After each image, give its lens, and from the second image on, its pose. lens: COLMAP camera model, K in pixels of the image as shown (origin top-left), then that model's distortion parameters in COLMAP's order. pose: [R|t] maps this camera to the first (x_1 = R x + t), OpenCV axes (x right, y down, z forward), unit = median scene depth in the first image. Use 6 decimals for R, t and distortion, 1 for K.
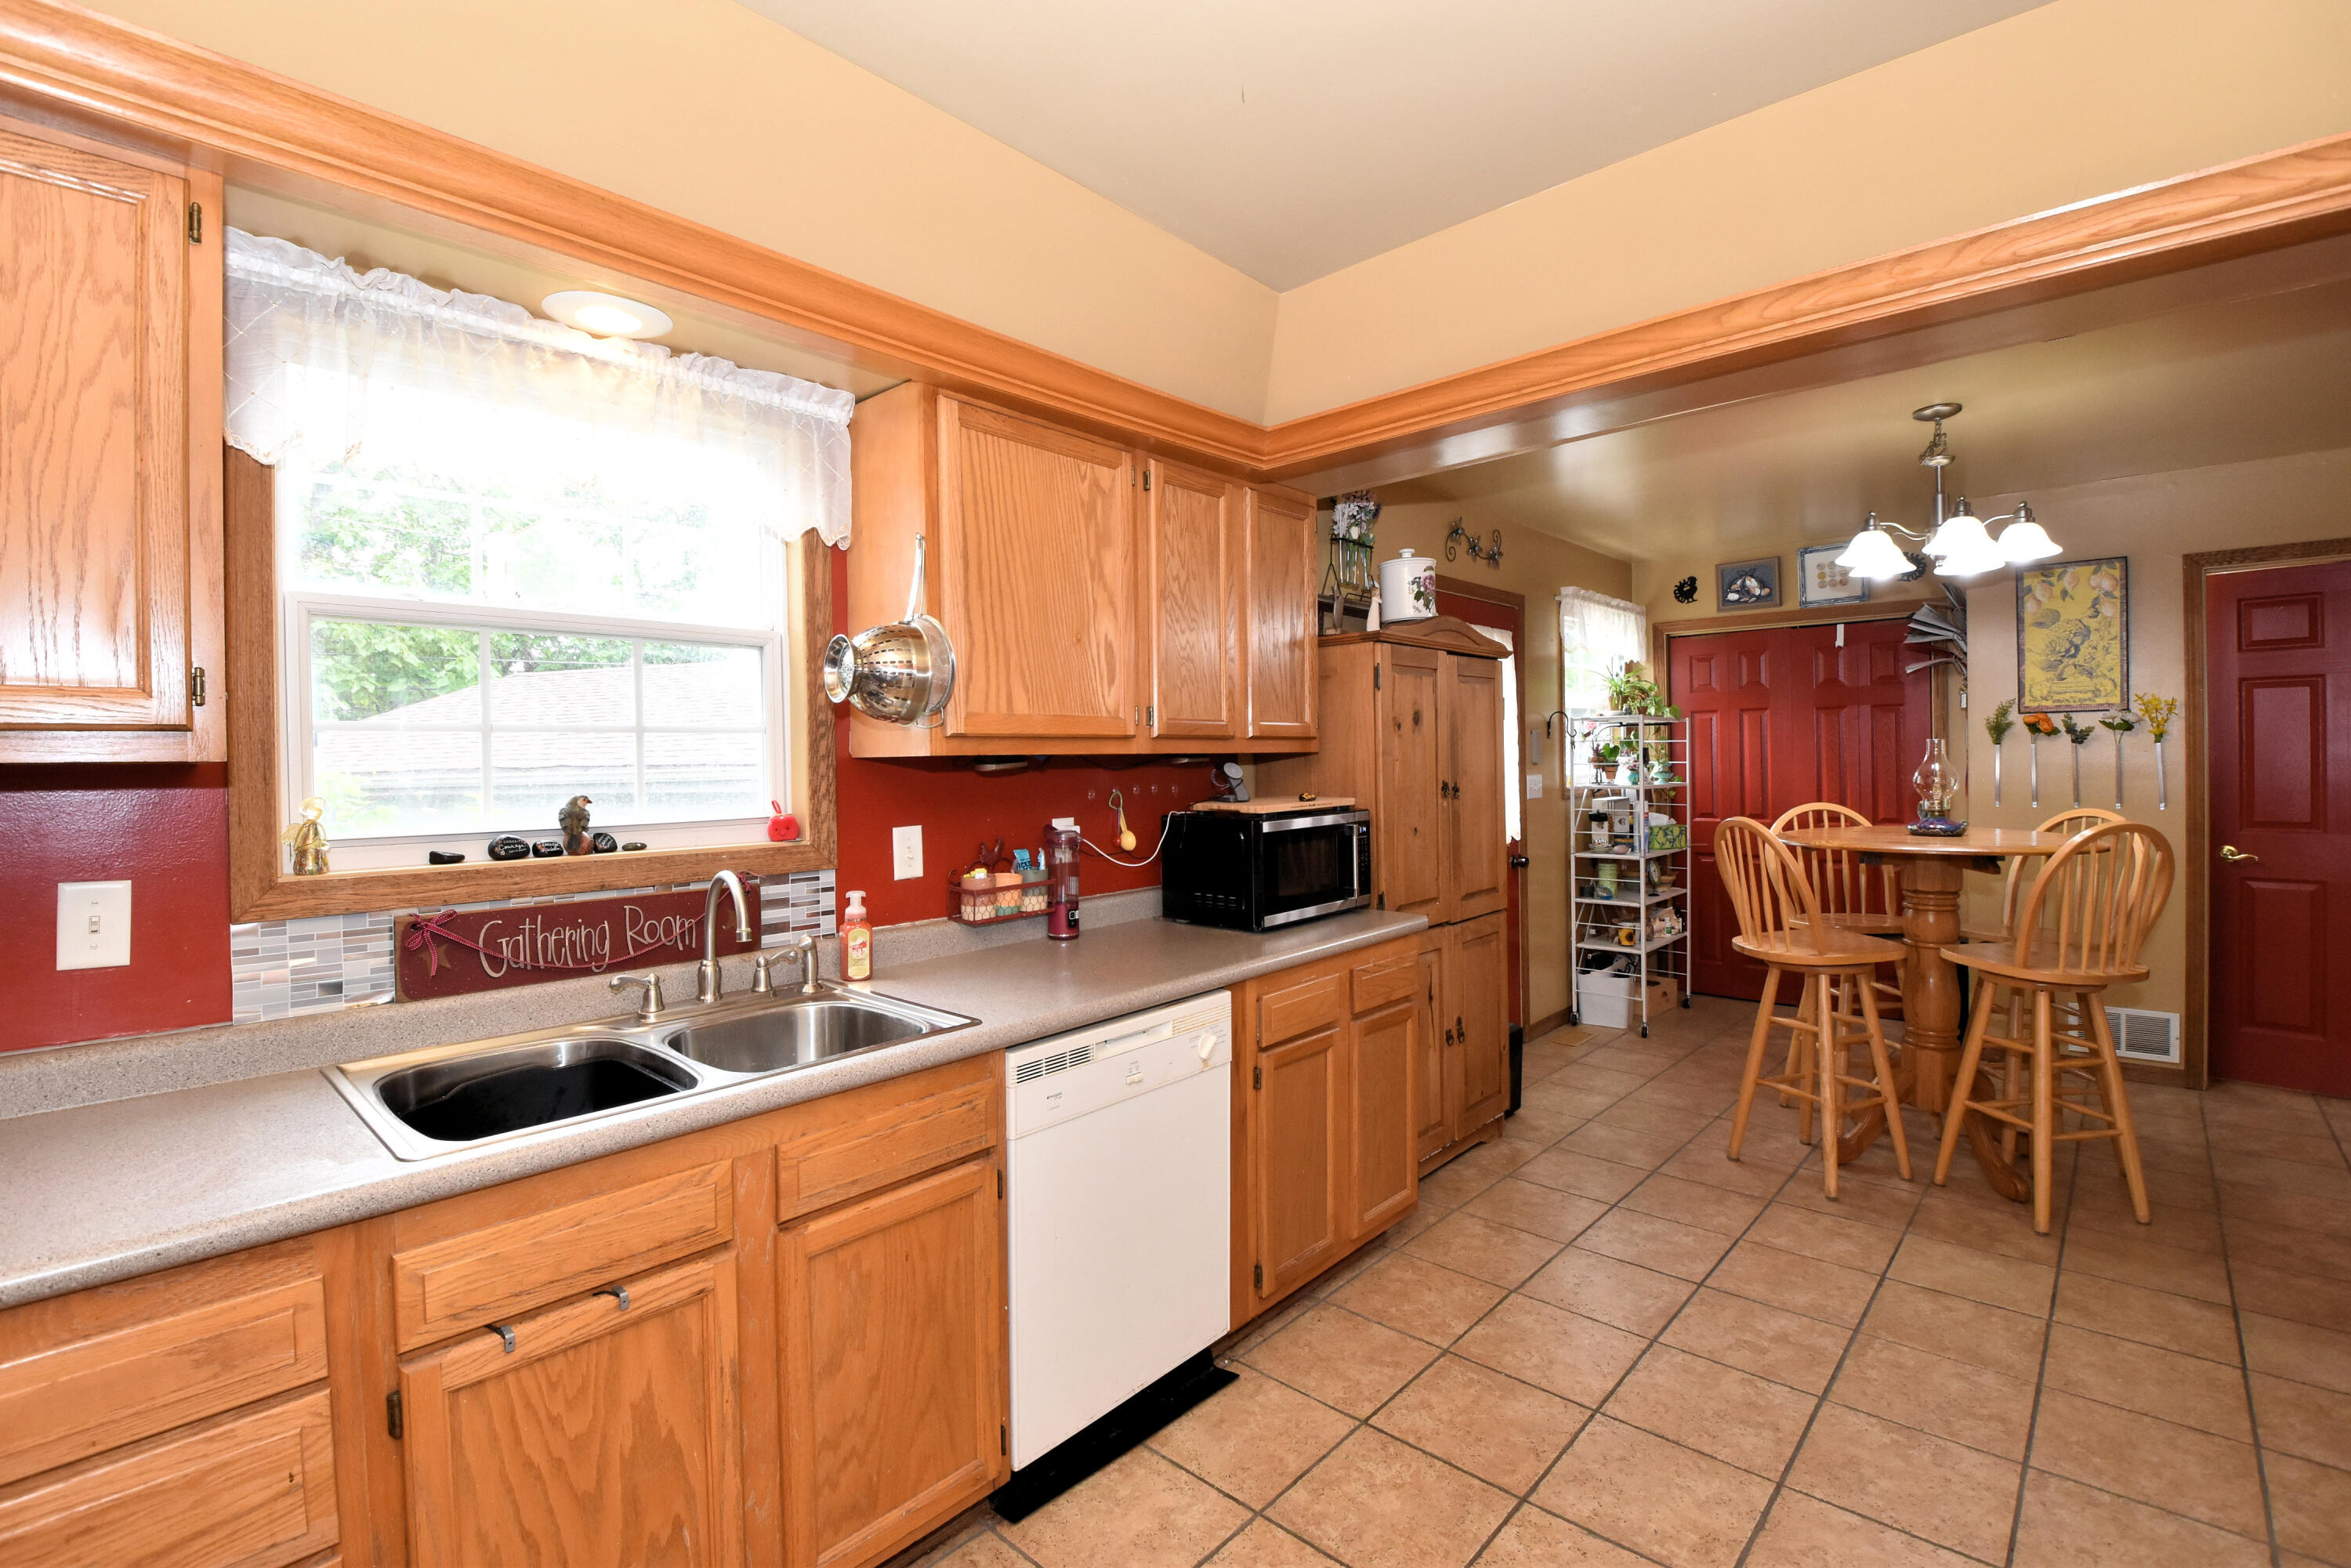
lens RADIAL K [[1027.5, 0, 1176.2], [0, 1027.5, 767.3], [0, 0, 1]] dist [-0.001044, -0.016937]
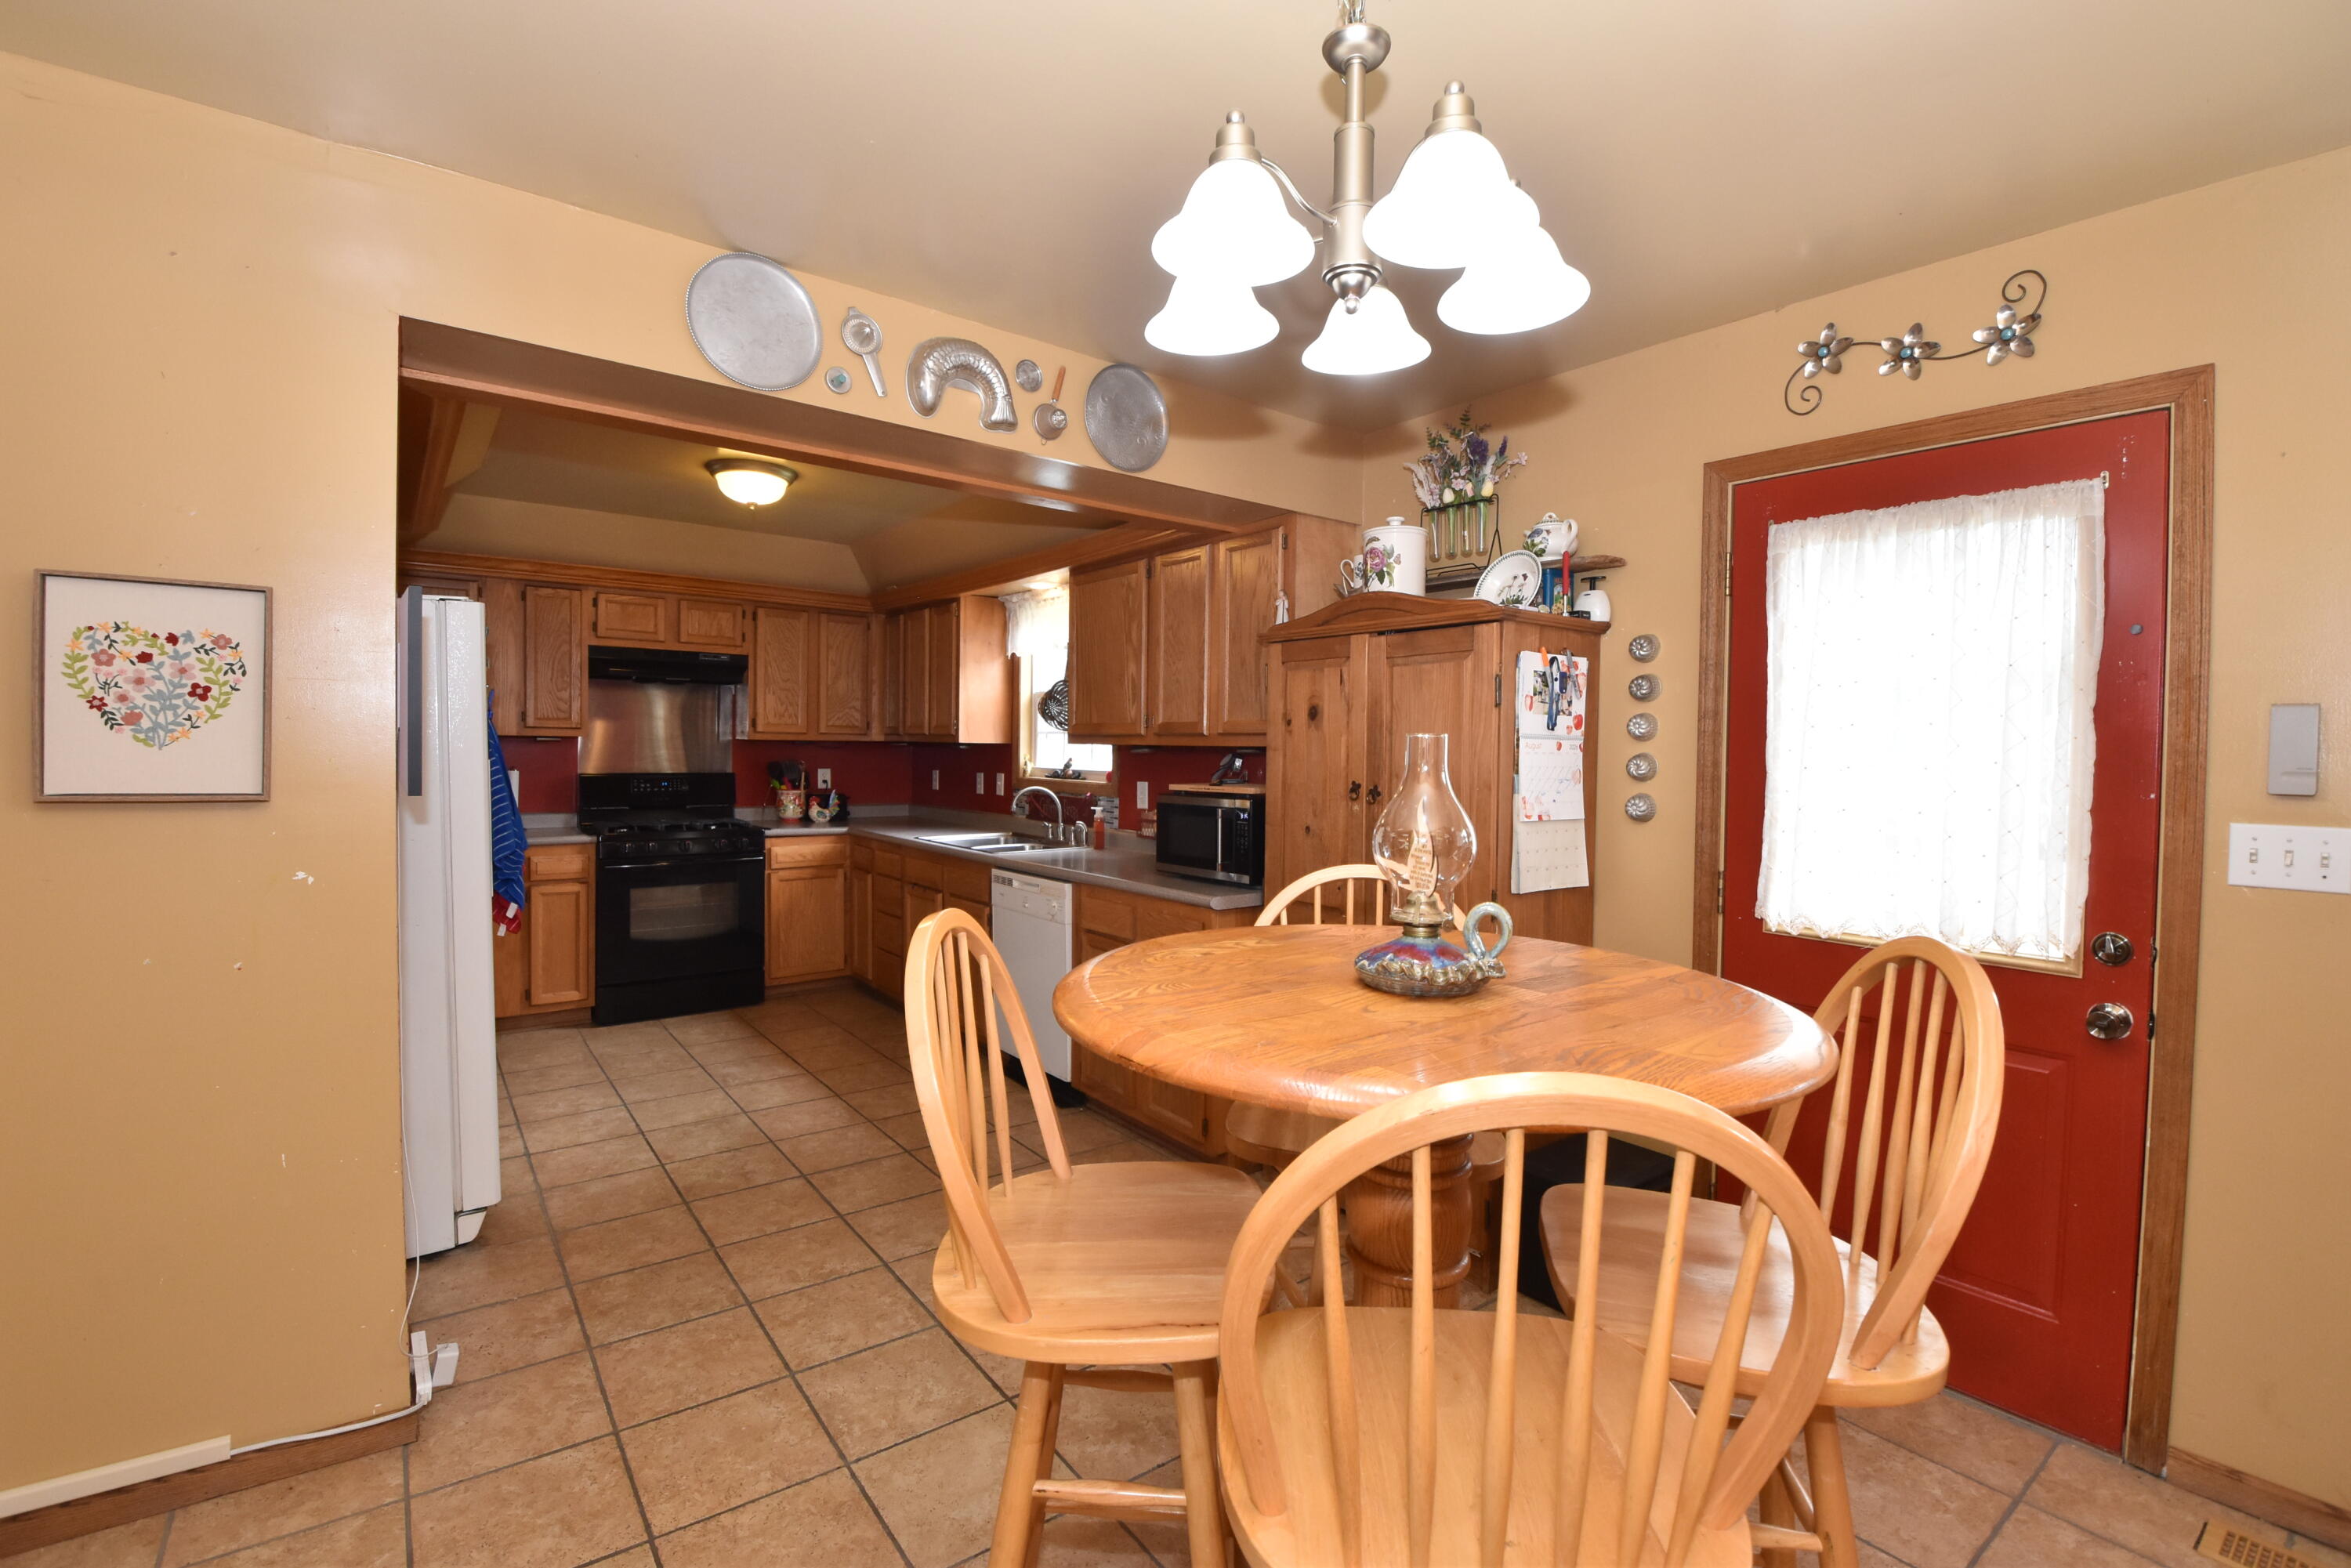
lens RADIAL K [[1025.2, 0, 1190.9], [0, 1025.2, 776.9], [0, 0, 1]] dist [0.002042, -0.012770]
pose [[-0.157523, 0.041959, -0.986624, 0.928891], [-0.019112, 0.998780, 0.045528, -0.023056], [0.987330, 0.026028, -0.156529, 0.801311]]
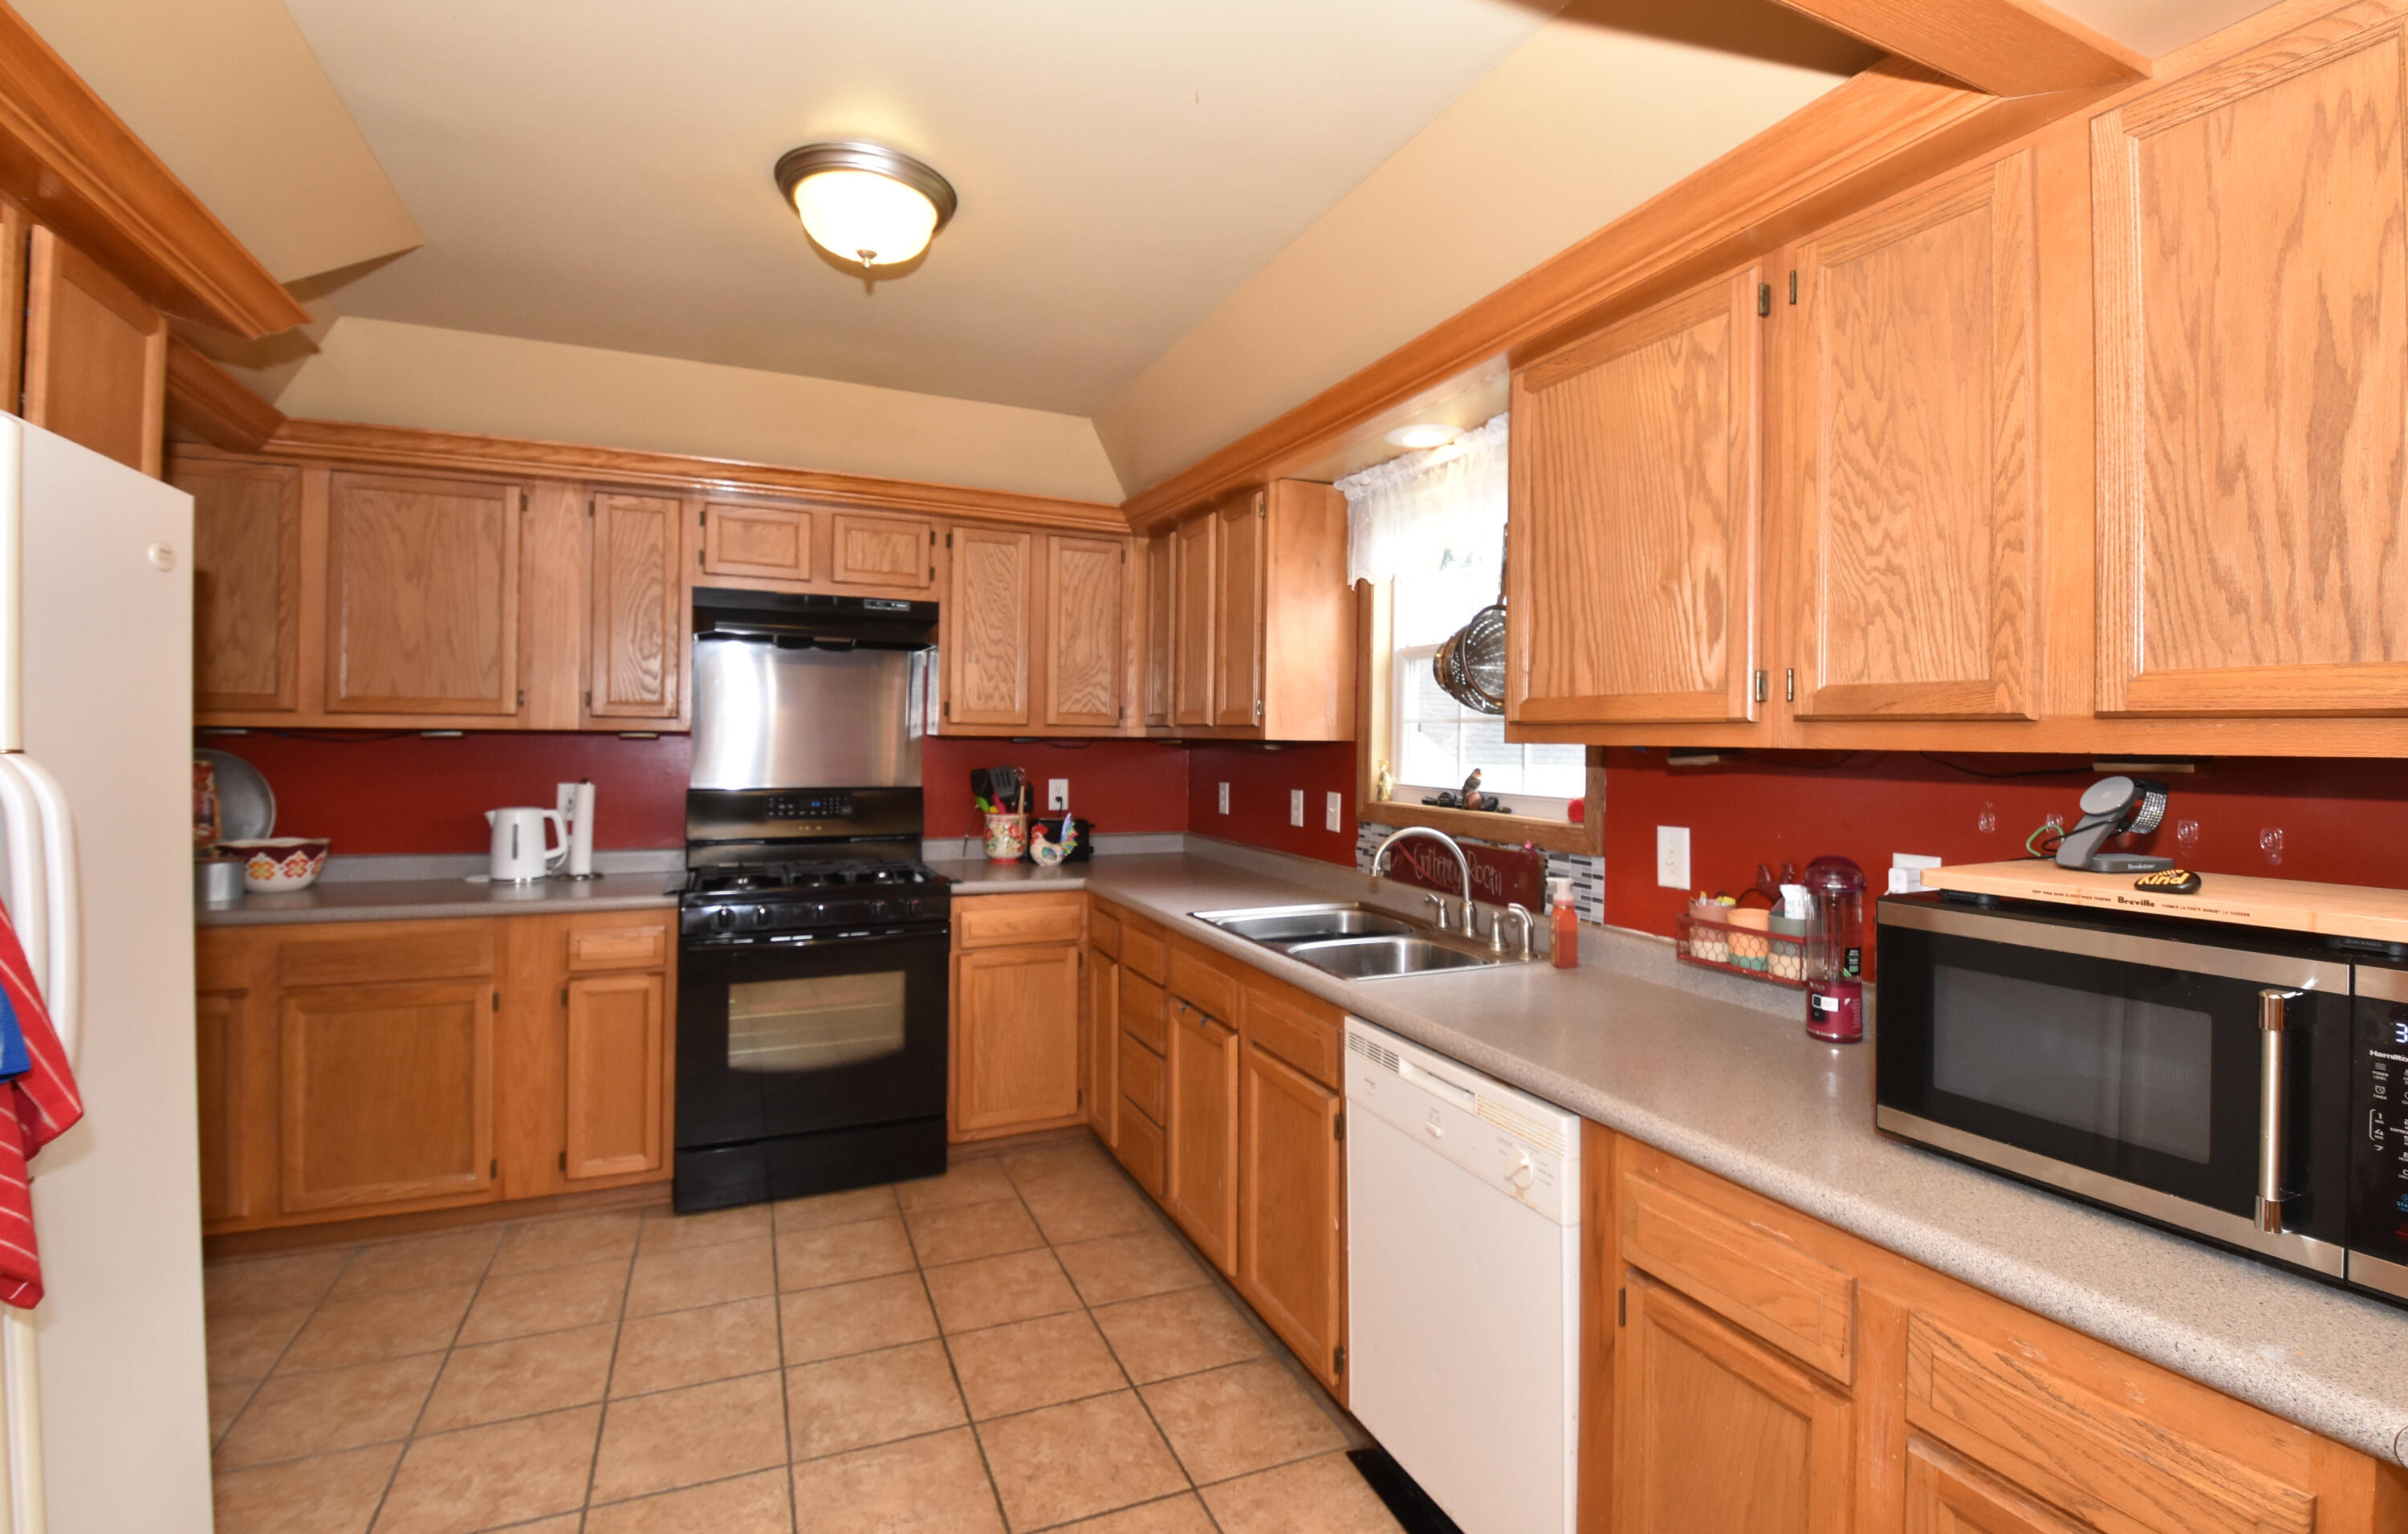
lens RADIAL K [[1069.0, 0, 1205.7], [0, 1069.0, 727.3], [0, 0, 1]] dist [0.021214, -0.032167]
pose [[-0.404691, 0.002260, -0.914451, 0.413826], [-0.012885, 0.999884, 0.008174, -0.016258], [0.914363, 0.015090, -0.404615, 0.579262]]
